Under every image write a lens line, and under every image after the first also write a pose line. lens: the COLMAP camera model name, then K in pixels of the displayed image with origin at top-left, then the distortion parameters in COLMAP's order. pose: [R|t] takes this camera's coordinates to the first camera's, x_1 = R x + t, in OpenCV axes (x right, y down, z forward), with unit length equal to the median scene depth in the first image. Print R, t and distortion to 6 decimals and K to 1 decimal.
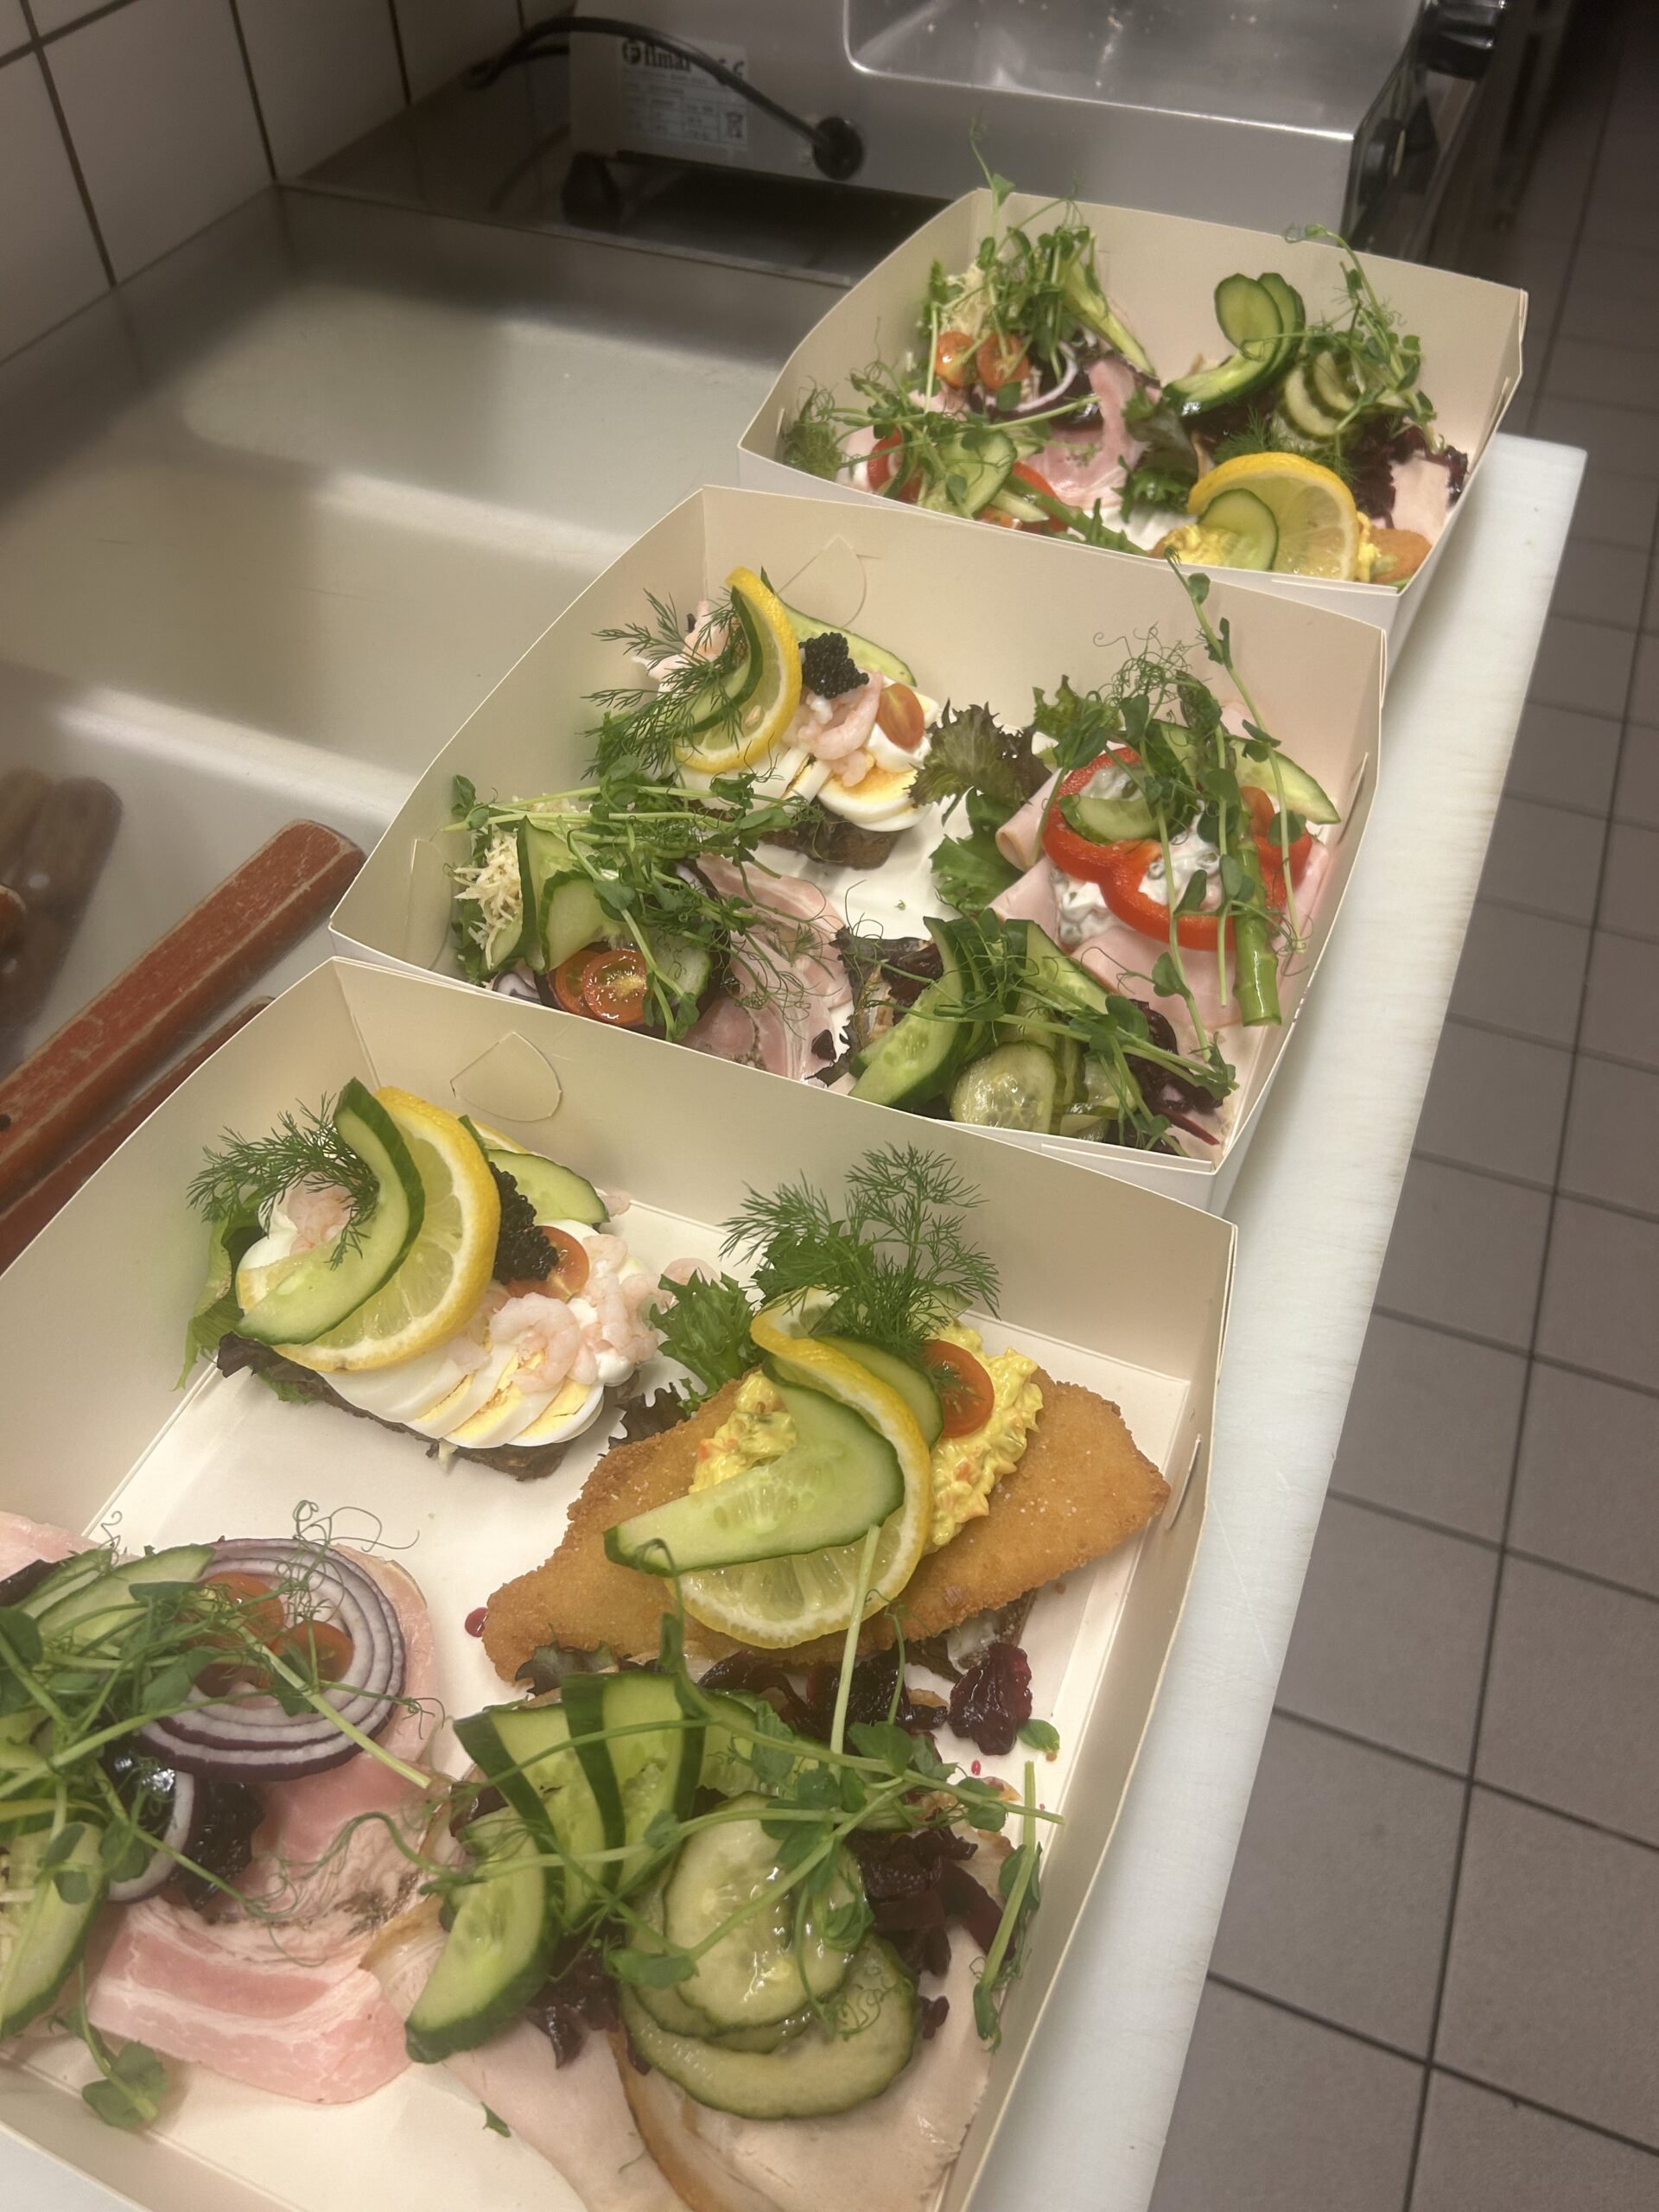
lens RADIAL K [[1629.0, 0, 829.5], [0, 1629.0, 1106.0], [0, 0, 1]] dist [-0.003829, 0.004085]
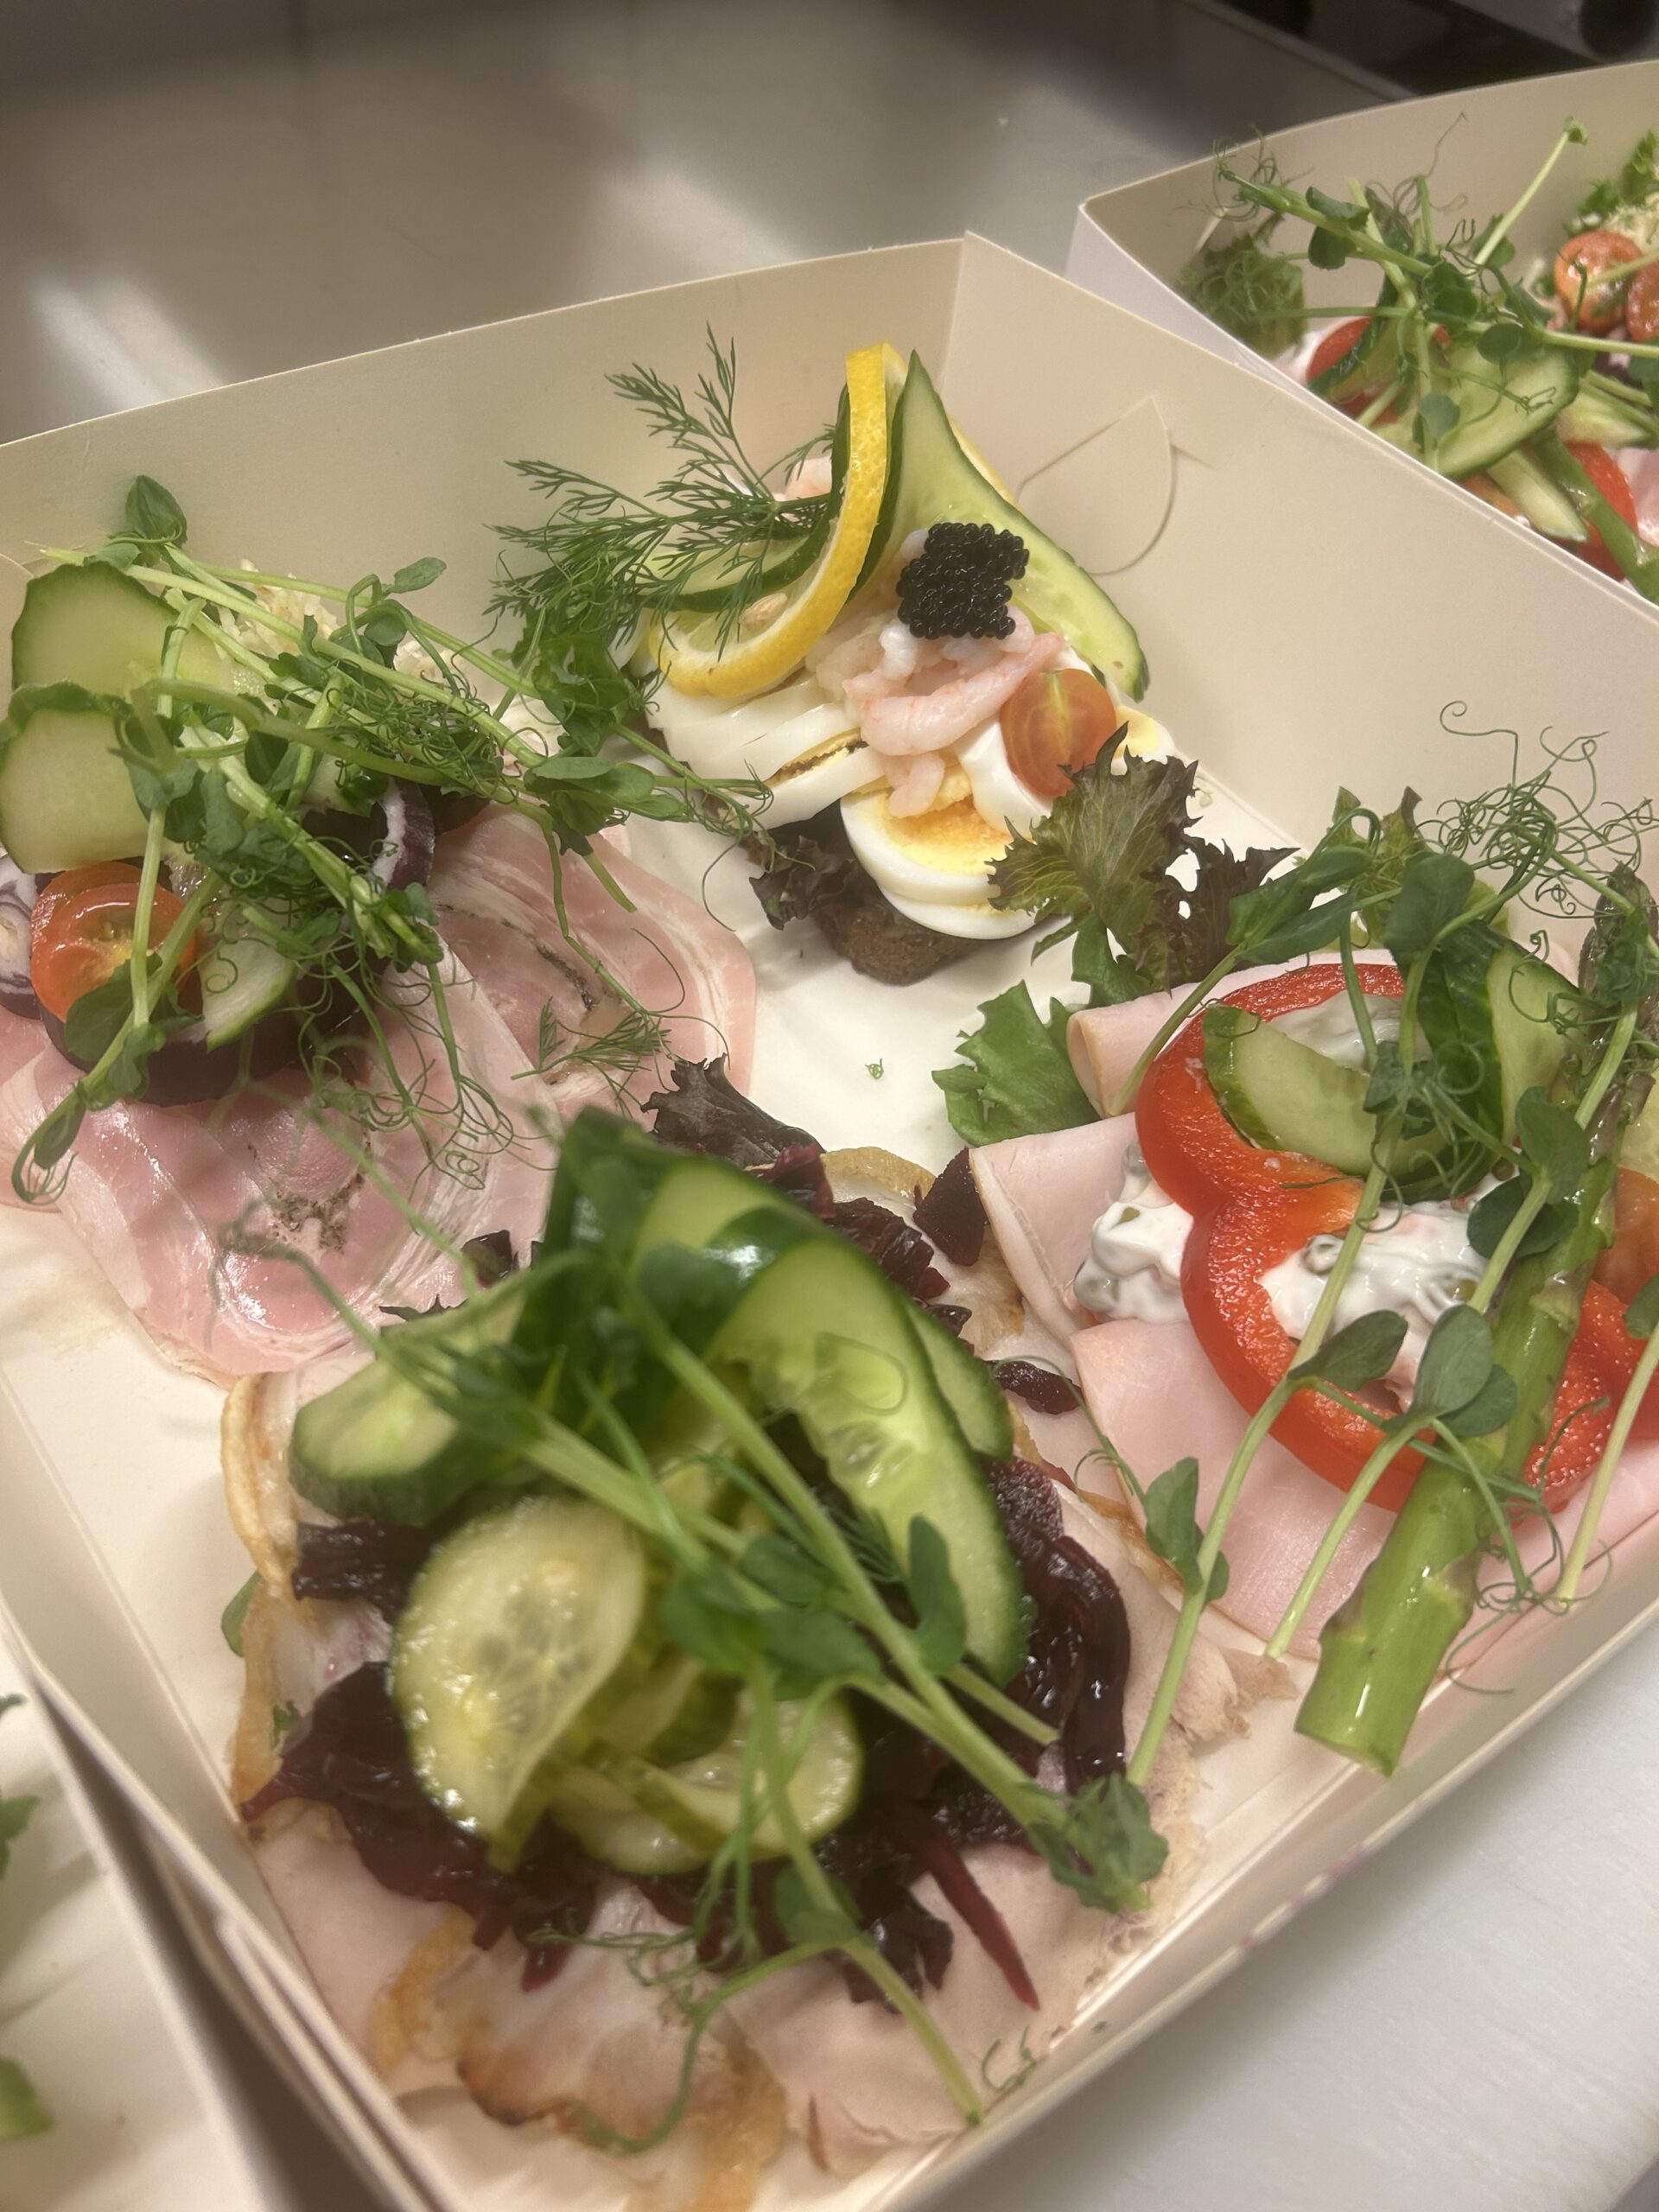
lens RADIAL K [[1629.0, 0, 829.5], [0, 1629.0, 1106.0], [0, 0, 1]] dist [-0.003829, 0.004085]
pose [[0.852382, 0.443677, -0.276761, 0.177328], [-0.449670, 0.892053, 0.045140, -0.130533], [0.266913, 0.085975, 0.959878, 0.519715]]
